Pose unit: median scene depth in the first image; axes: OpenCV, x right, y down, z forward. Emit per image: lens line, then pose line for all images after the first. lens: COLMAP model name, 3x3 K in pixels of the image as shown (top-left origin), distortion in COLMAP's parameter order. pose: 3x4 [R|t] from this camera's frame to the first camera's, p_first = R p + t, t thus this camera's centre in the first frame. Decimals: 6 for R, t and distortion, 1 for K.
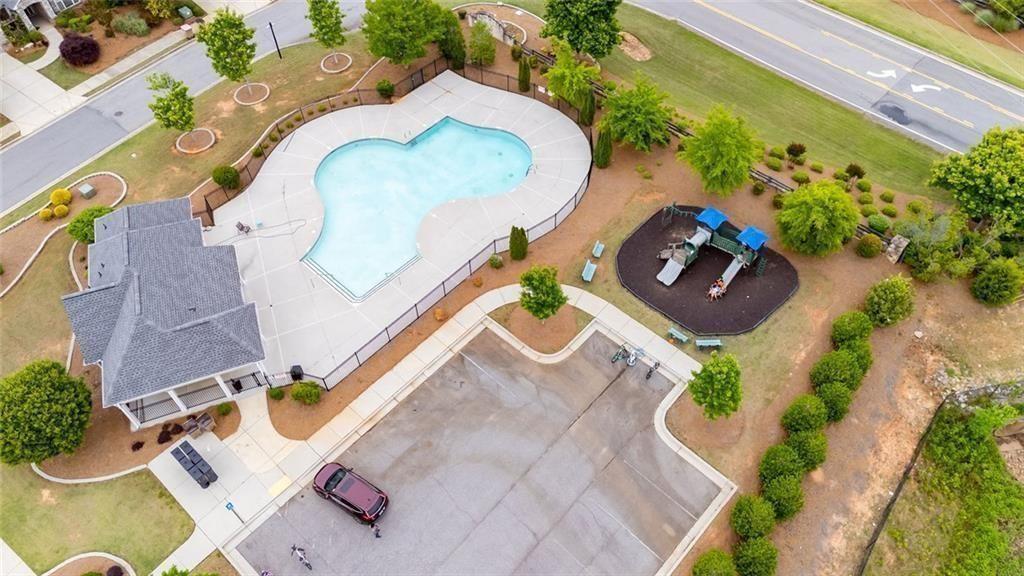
lens RADIAL K [[770.4, 0, 512.0], [0, 770.4, 288.0], [0, 0, 1]] dist [0.086842, -0.051842]
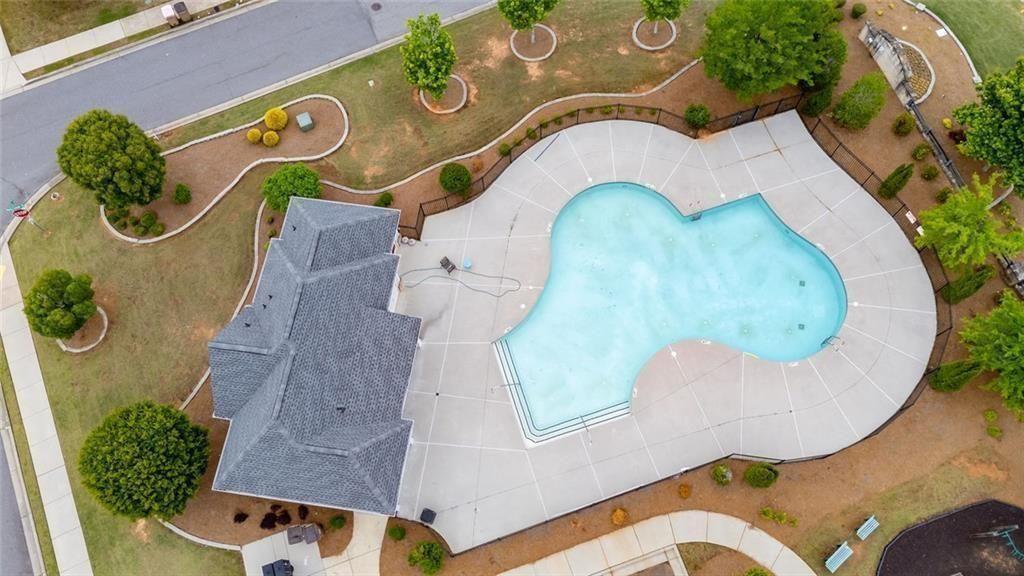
lens RADIAL K [[770.4, 0, 512.0], [0, 770.4, 288.0], [0, 0, 1]] dist [0.086842, -0.051842]
pose [[0.882705, 0.441882, -0.159916, -0.134963], [-0.368244, 0.861828, 0.348782, -0.321670], [0.291941, -0.248983, 0.923460, 0.255442]]
